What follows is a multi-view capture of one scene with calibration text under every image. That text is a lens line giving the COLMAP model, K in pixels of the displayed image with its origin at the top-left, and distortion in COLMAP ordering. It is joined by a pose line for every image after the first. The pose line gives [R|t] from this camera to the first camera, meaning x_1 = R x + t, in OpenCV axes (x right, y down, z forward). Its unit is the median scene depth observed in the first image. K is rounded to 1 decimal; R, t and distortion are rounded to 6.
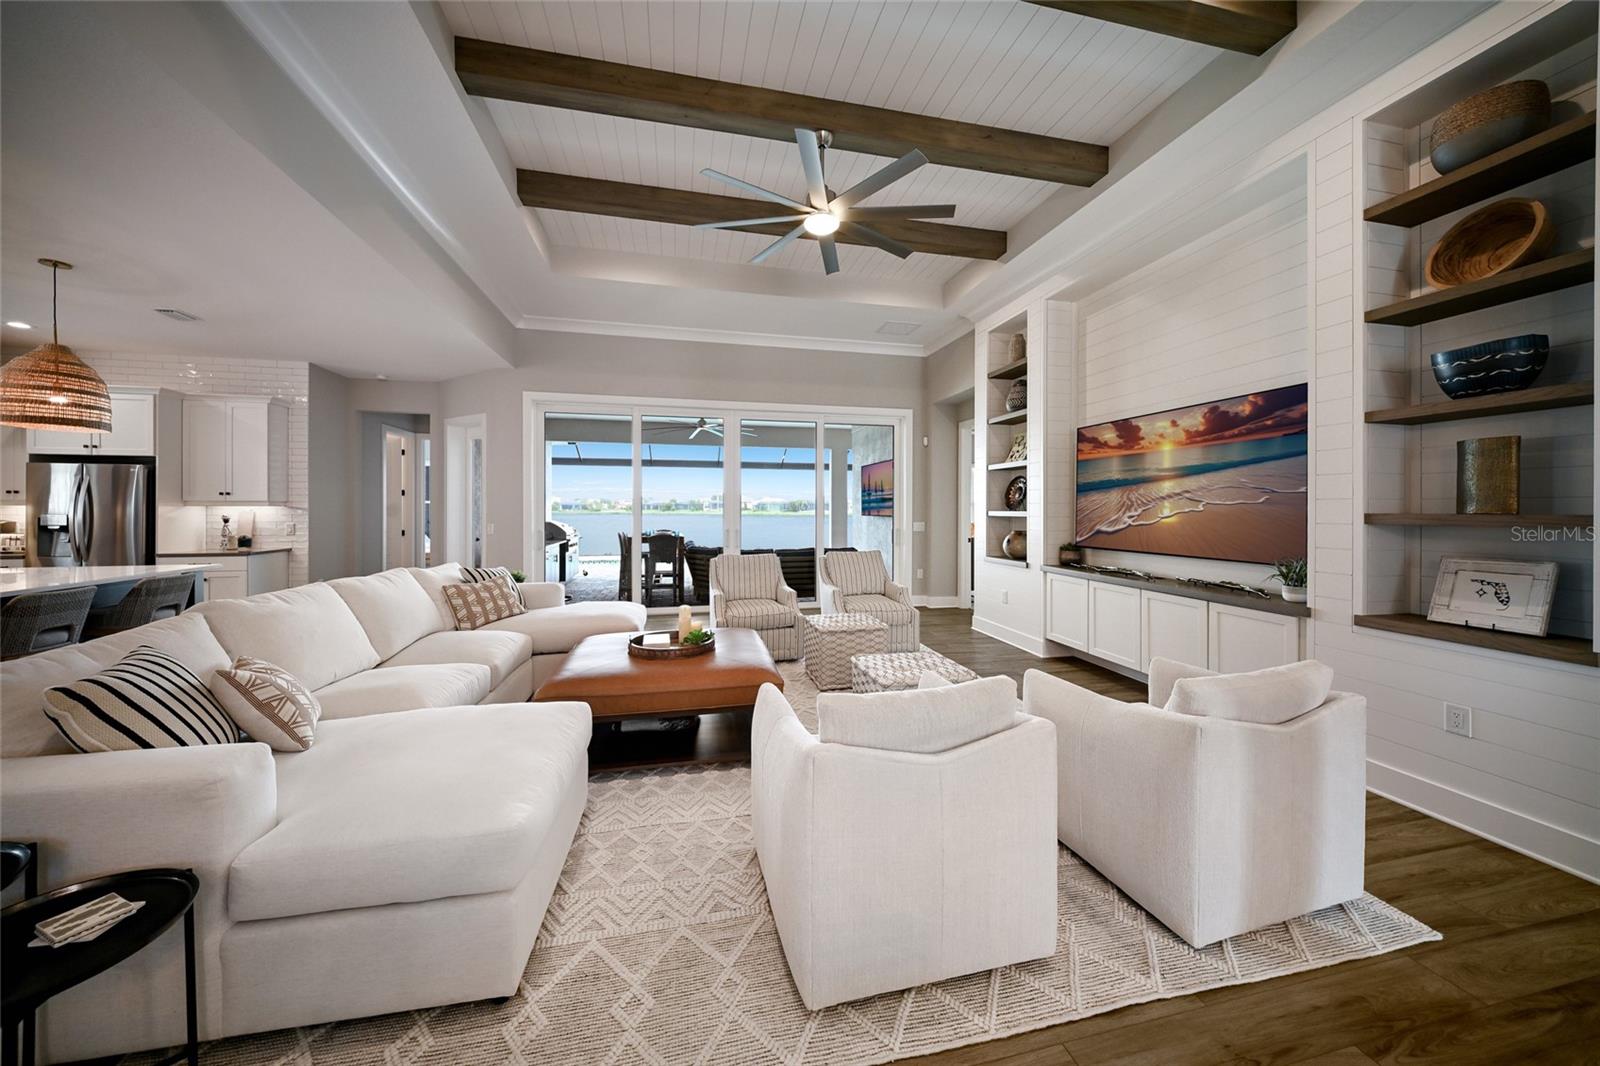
lens RADIAL K [[561.6, 0, 812.5], [0, 561.6, 514.1], [0, 0, 1]] dist [-0.002085, -0.000466]
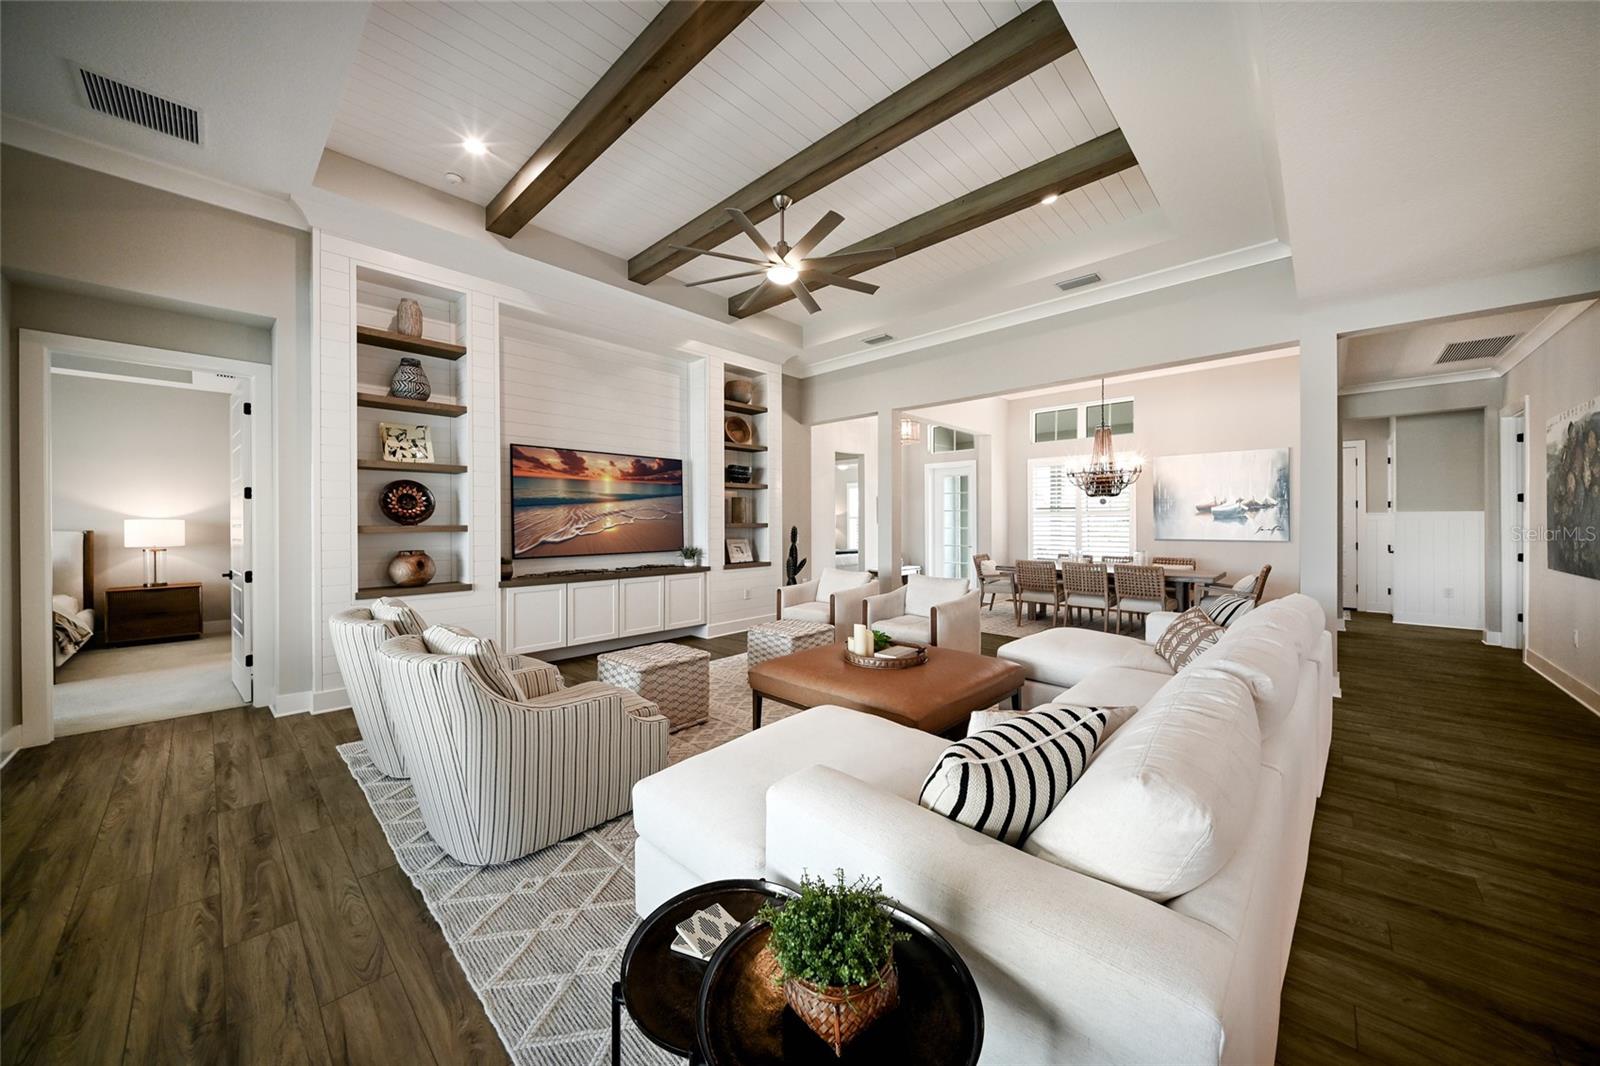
lens RADIAL K [[557.0, 0, 801.0], [0, 557.0, 524.1], [0, 0, 1]] dist [0.002040, 0.000056]
pose [[-0.550586, -0.004989, 0.834763, -0.724382], [0.009697, 0.999876, 0.012371, -0.015546], [-0.834722, 0.014906, -0.550470, 1.211533]]
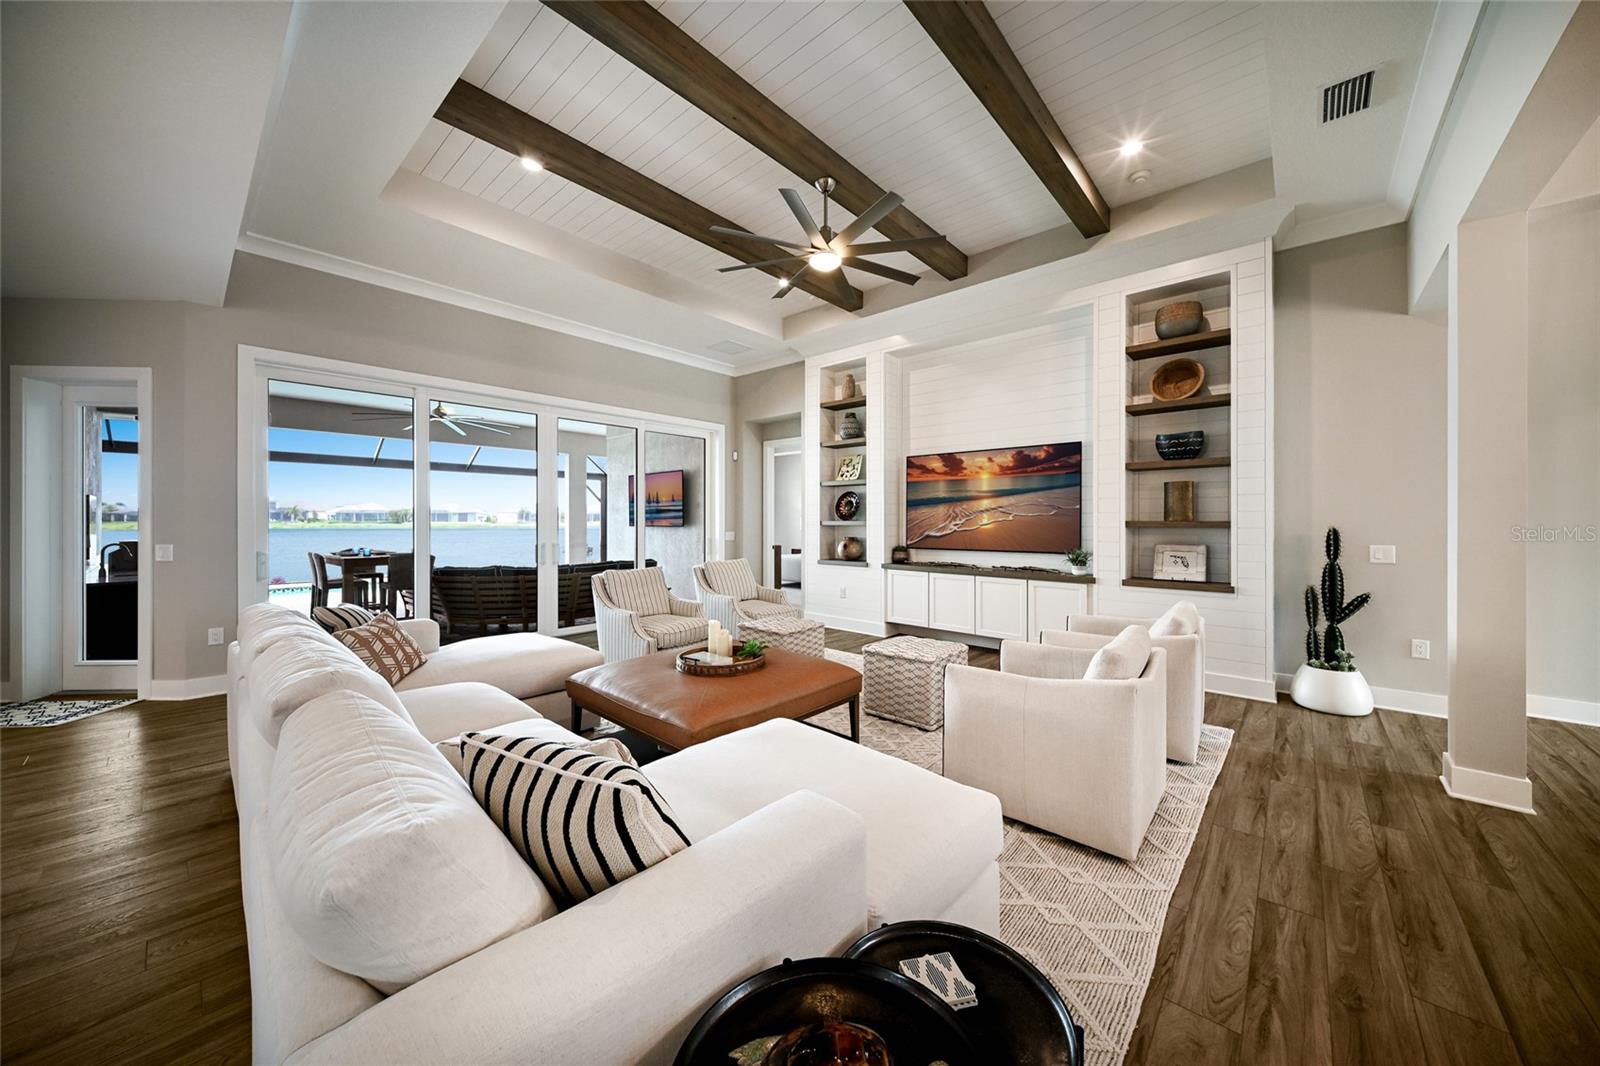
lens RADIAL K [[552.6, 0, 817.3], [0, 552.6, 529.2], [0, 0, 1]] dist [0.014276, -0.000076]
pose [[0.813178, -0.021937, 0.581602, -0.479383], [0.014024, 0.999738, 0.018100, -0.012933], [-0.581847, -0.006562, 0.813272, 0.086768]]
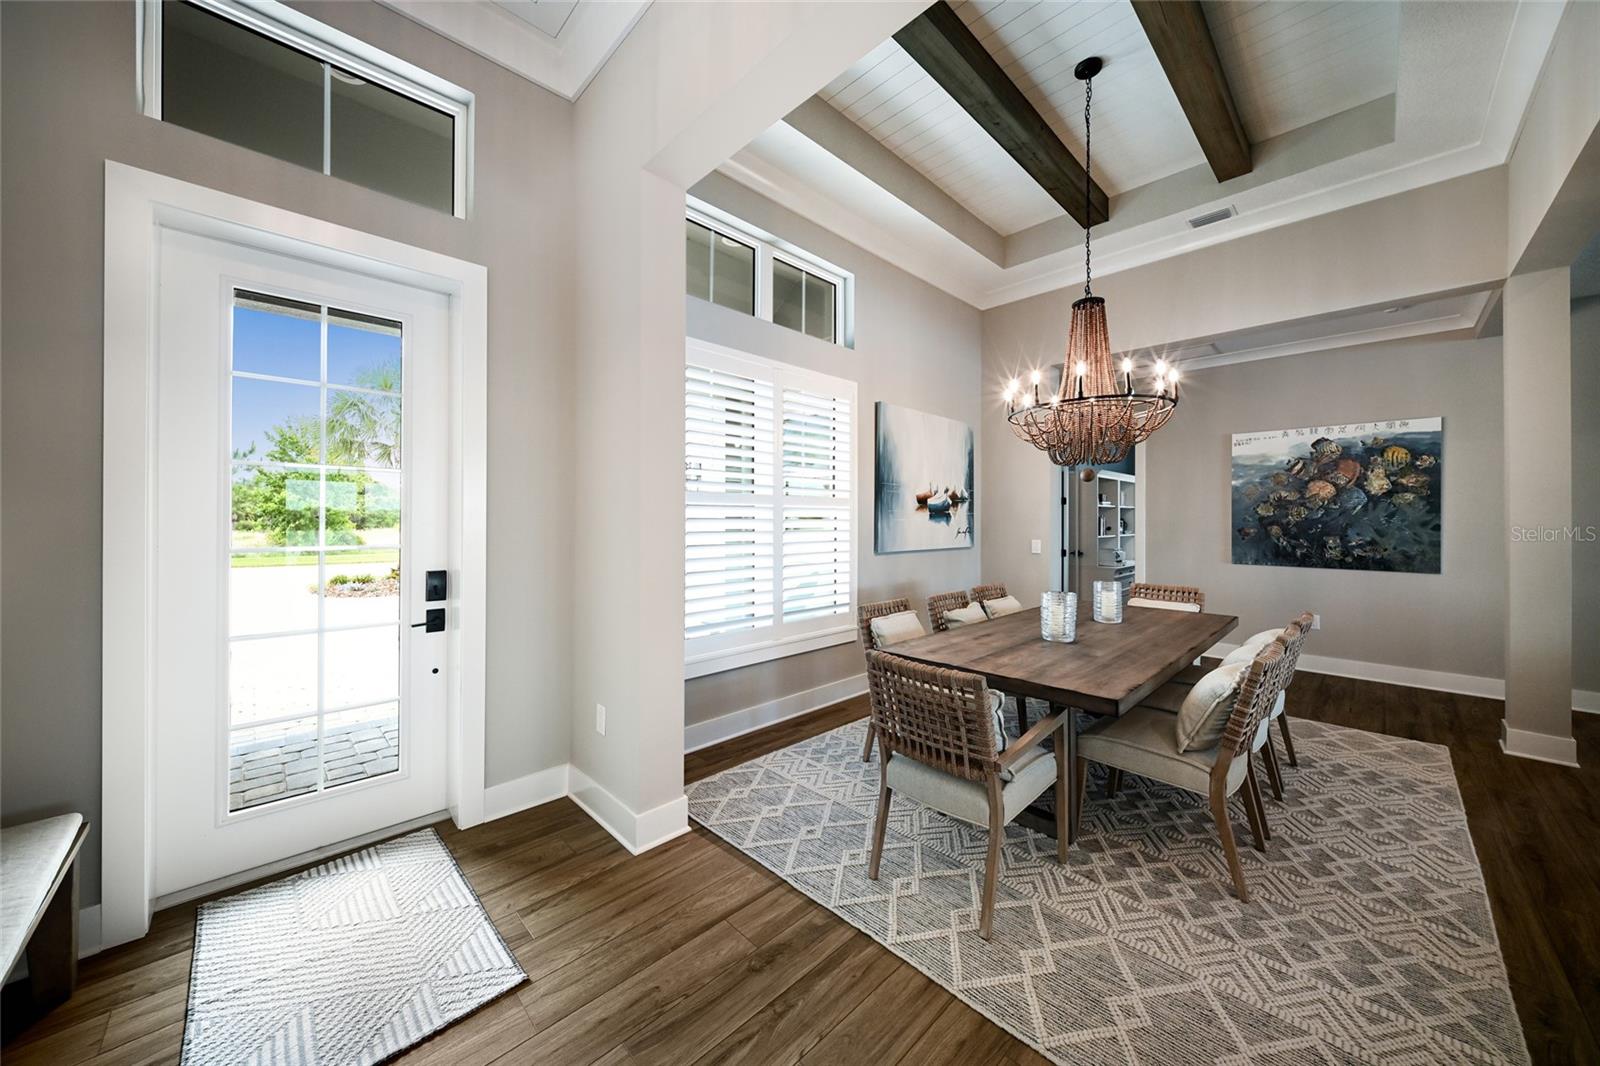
lens RADIAL K [[561.6, 0, 812.5], [0, 561.6, 514.1], [0, 0, 1]] dist [-0.002085, -0.000466]
pose [[-0.855359, -0.010588, -0.517928, 0.714820], [-0.010661, 0.999939, -0.002834, 0.001533], [0.517927, 0.003098, -0.855419, 0.082592]]
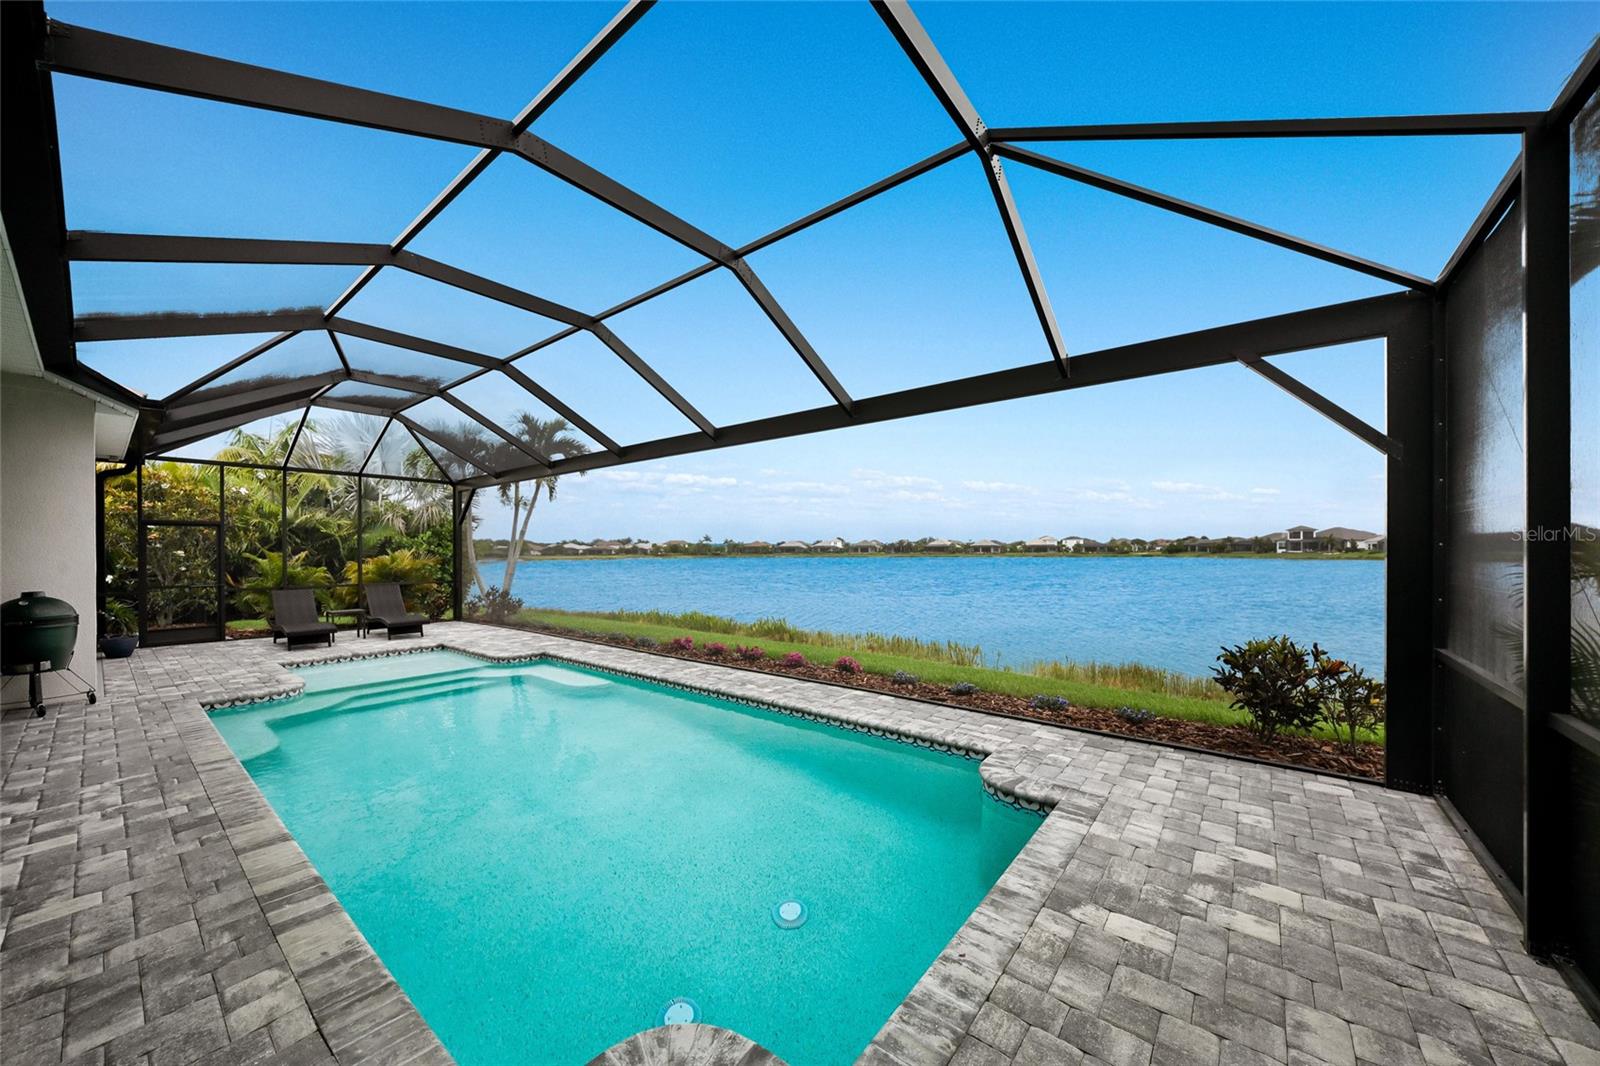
lens RADIAL K [[561.0, 0, 797.6], [0, 561.0, 550.7], [0, 0, 1]] dist [-0.001878, -0.000287]
pose [[0.612466, -0.006839, -0.790467, 0.709993], [-0.000631, 0.999958, -0.009141, -0.024157], [0.790497, 0.006097, 0.612436, 3.237769]]
